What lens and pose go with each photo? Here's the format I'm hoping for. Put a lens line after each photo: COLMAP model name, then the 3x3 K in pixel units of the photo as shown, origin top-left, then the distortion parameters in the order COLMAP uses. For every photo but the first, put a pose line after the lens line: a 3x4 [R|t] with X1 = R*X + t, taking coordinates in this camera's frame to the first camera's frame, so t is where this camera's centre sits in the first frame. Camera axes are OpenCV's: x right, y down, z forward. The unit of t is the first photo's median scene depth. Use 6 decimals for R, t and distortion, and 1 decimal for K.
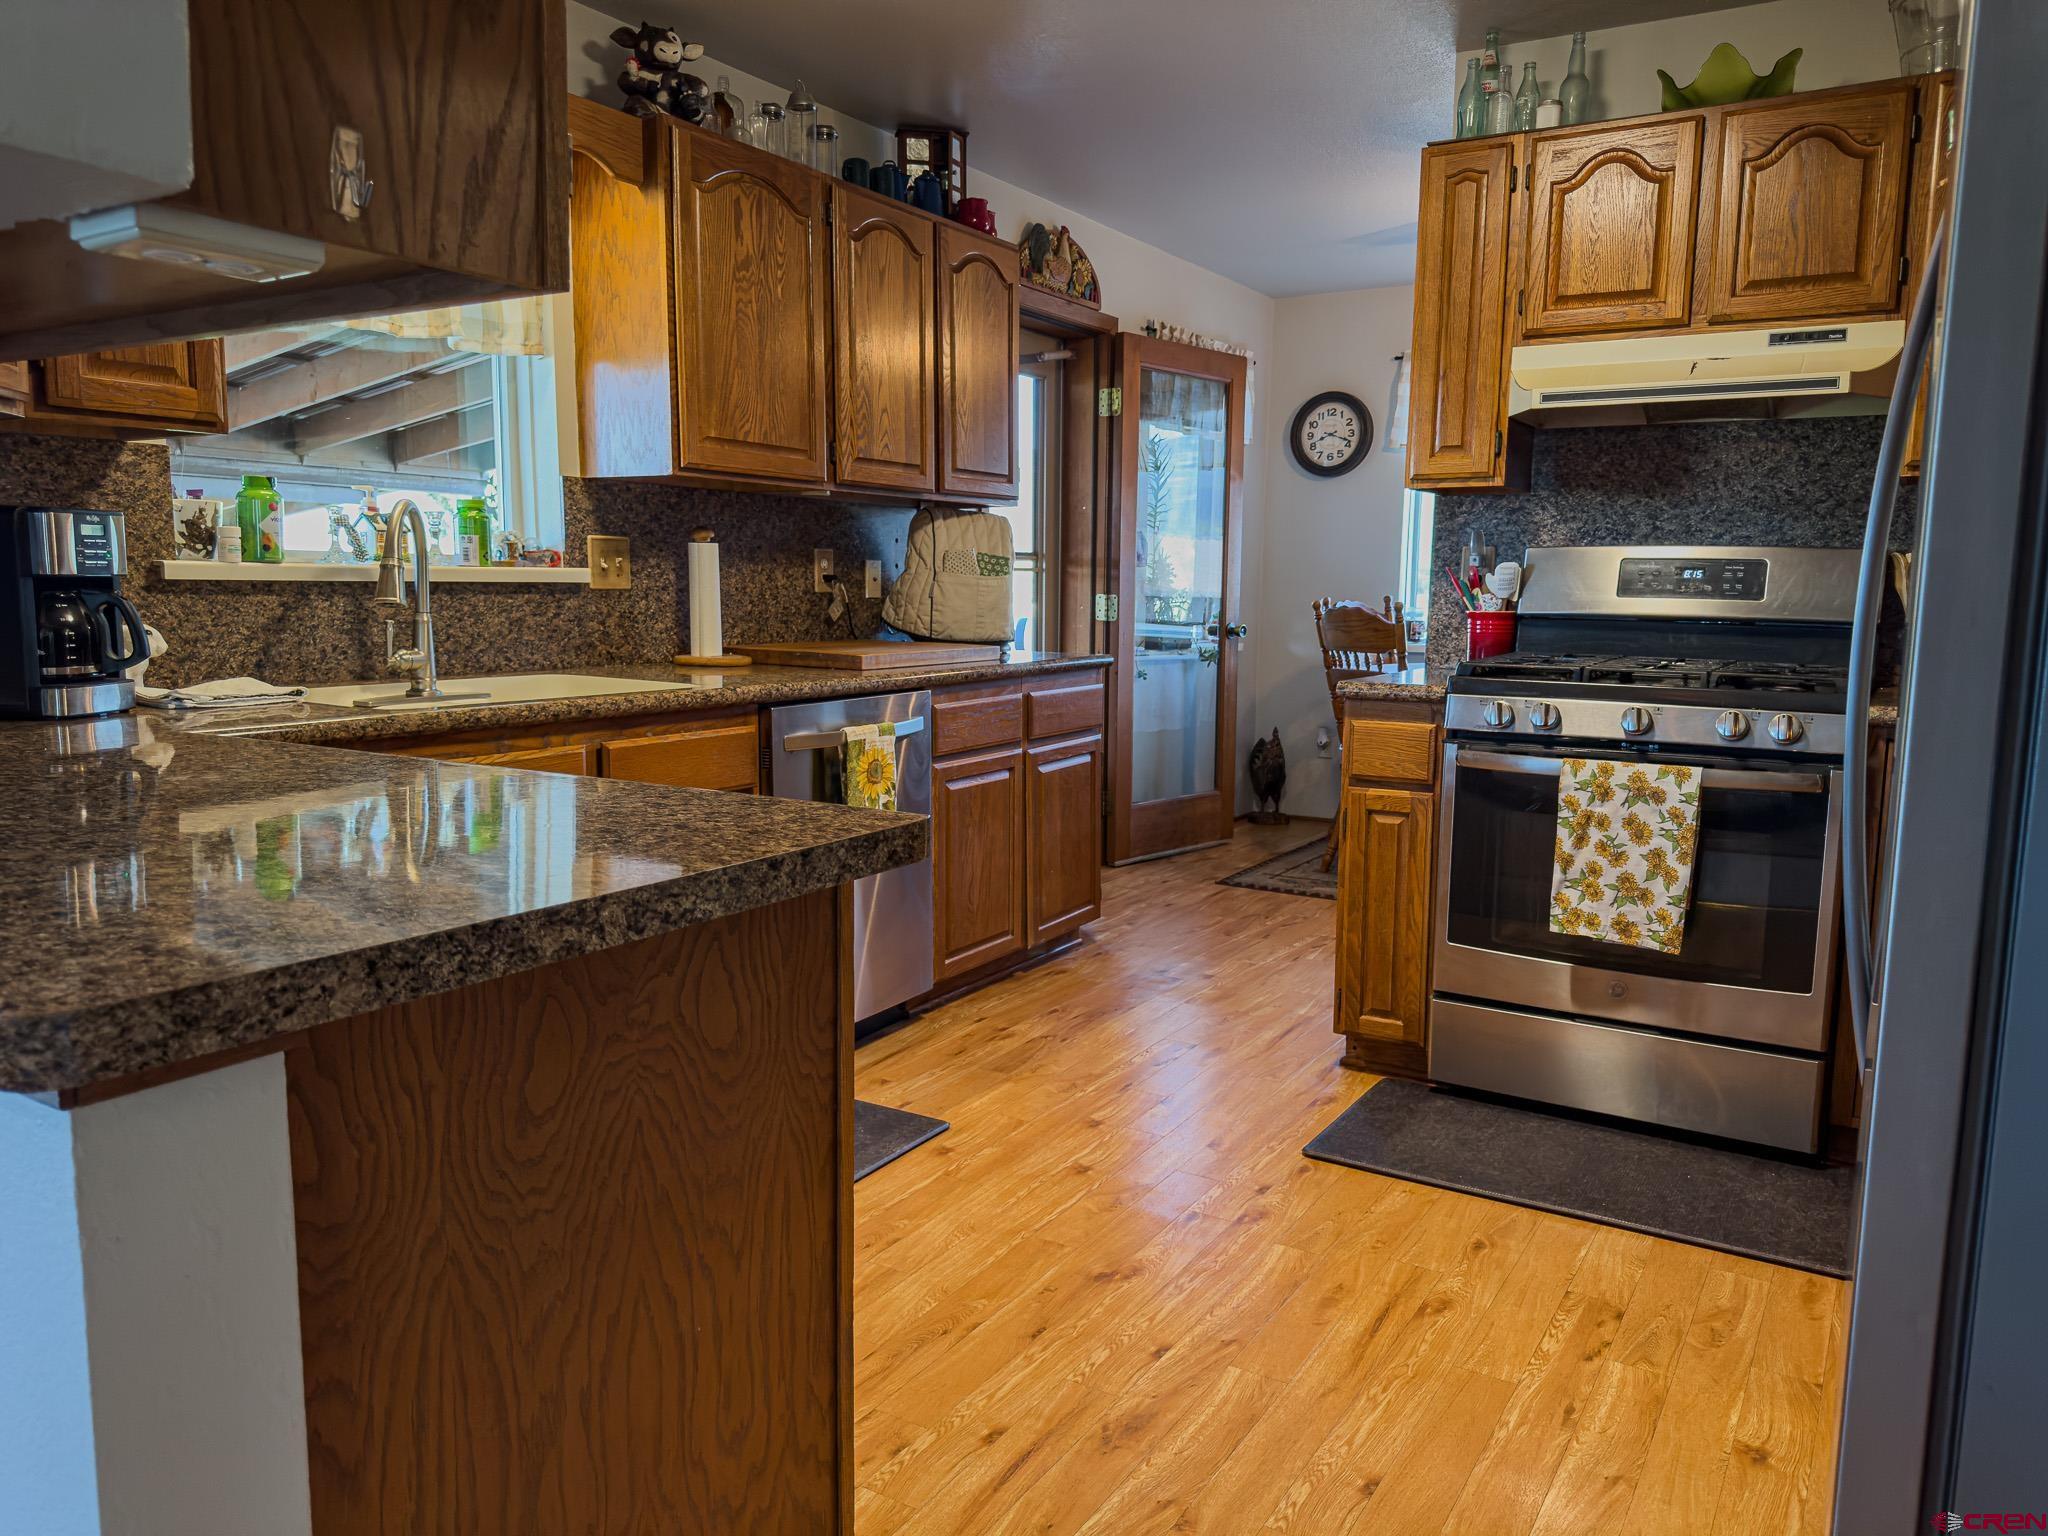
lens RADIAL K [[1481.8, 0, 1024.4], [0, 1481.8, 770.8], [0, 0, 1]] dist [0.063060, -0.074079]
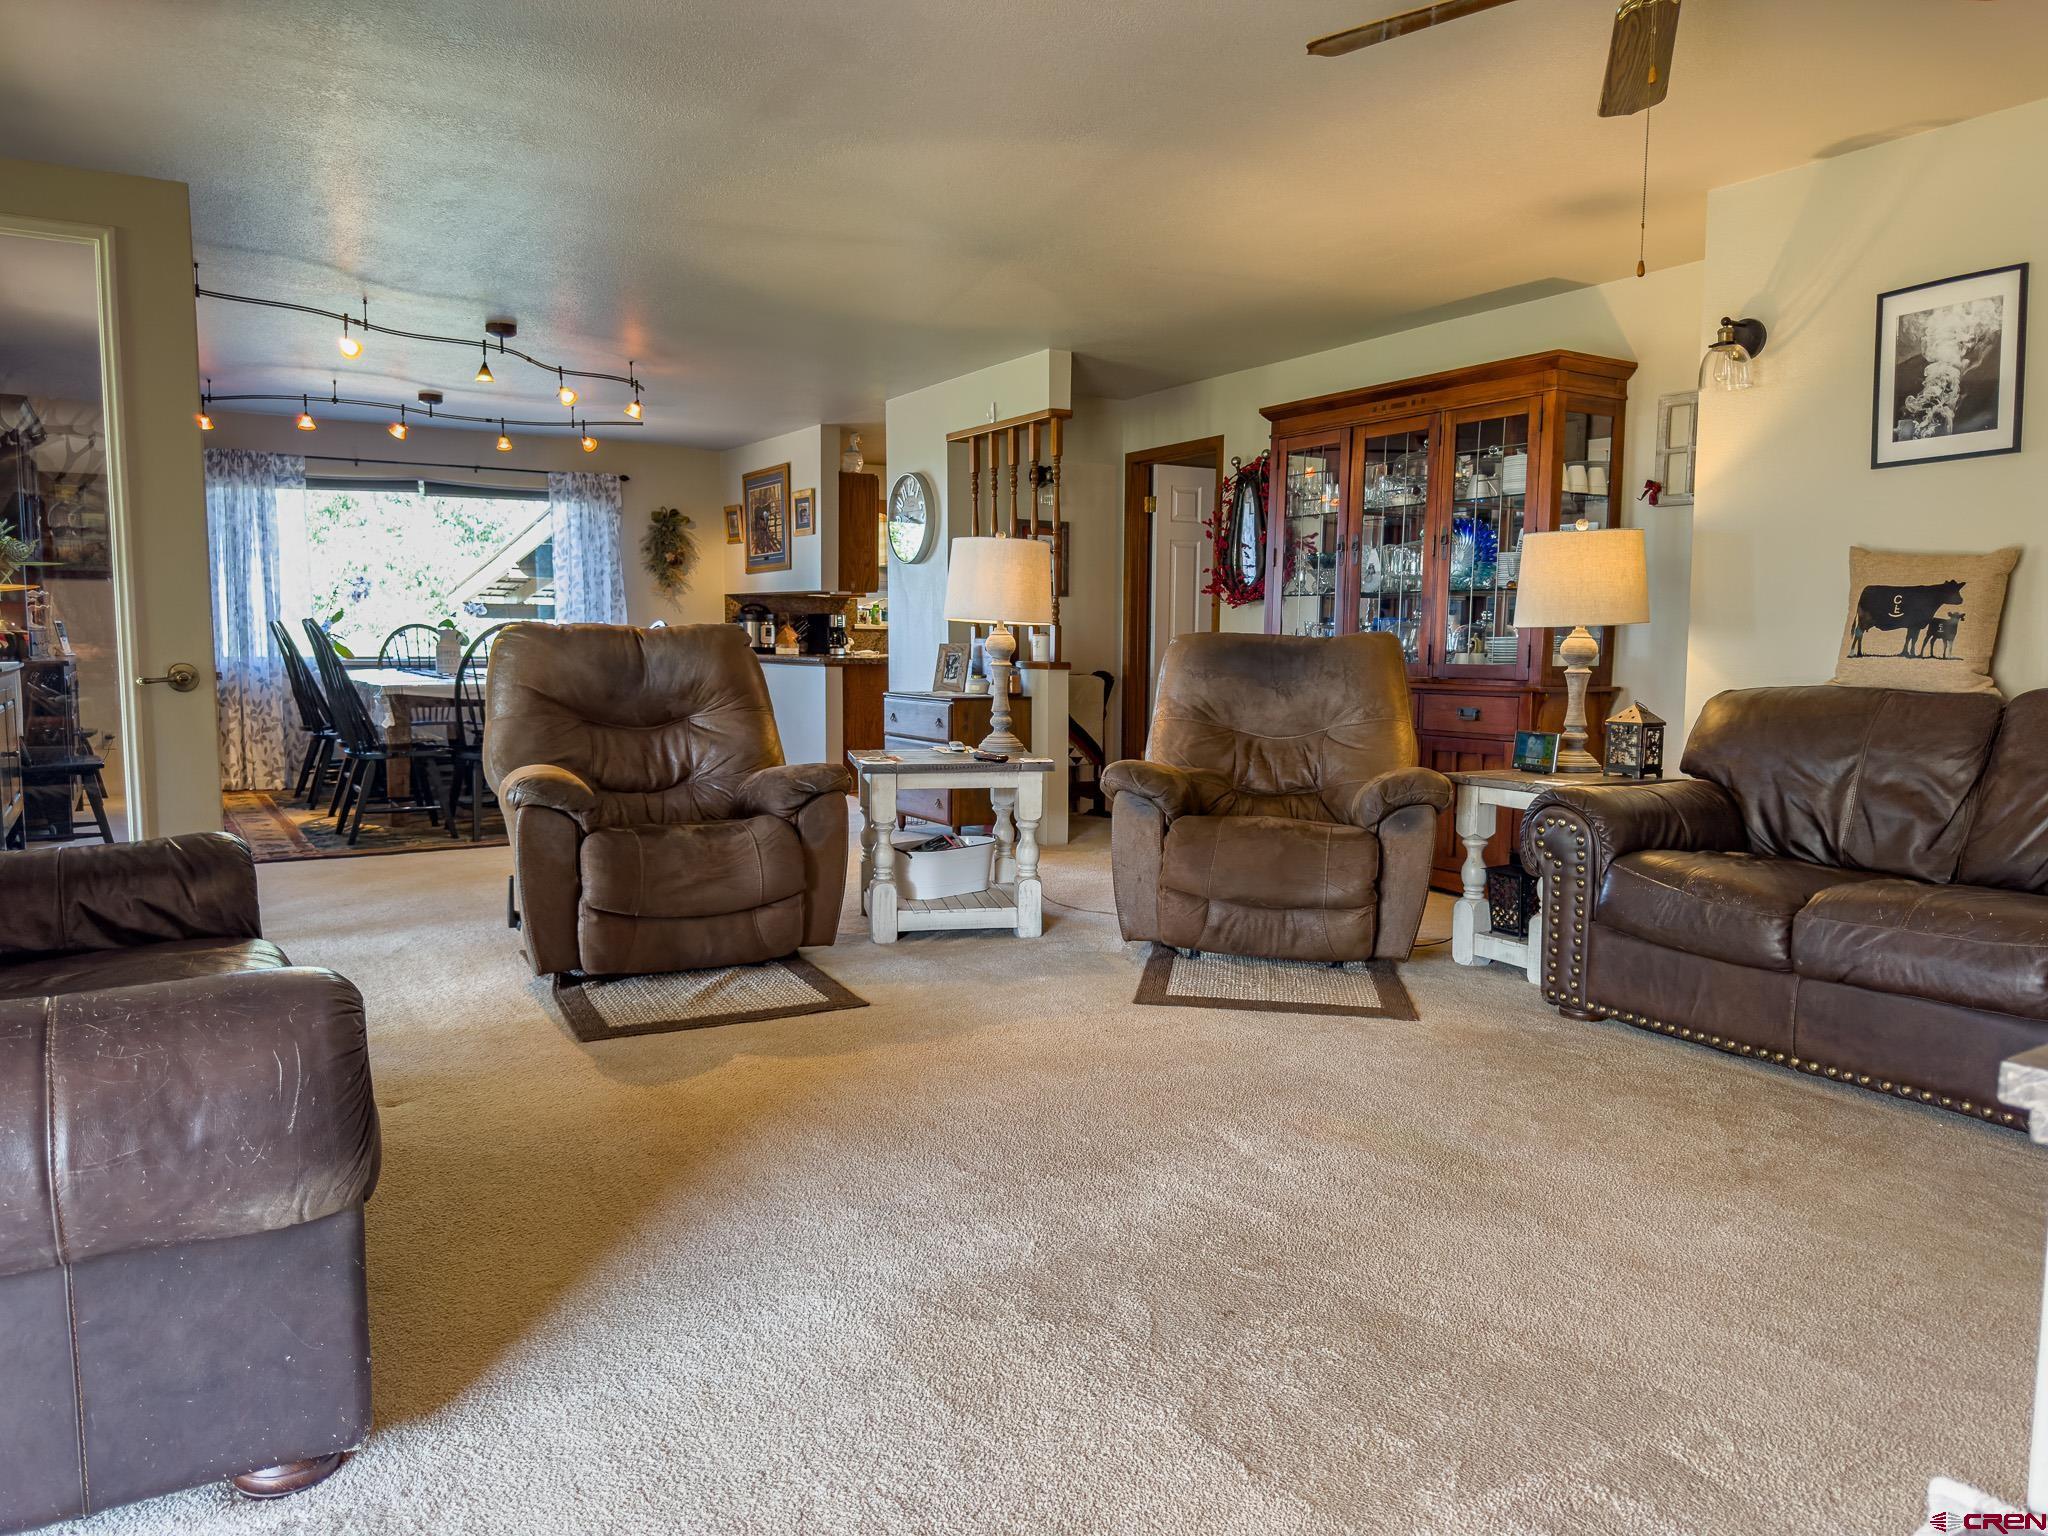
lens RADIAL K [[1481.8, 0, 1023.8], [0, 1481.8, 767.1], [0, 0, 1]] dist [0.063060, -0.074079]
pose [[0.891952, 0.043369, -0.450045, 2.034998], [-0.063332, 0.997560, -0.029388, 0.413948], [0.447672, 0.054715, 0.892522, -2.918346]]
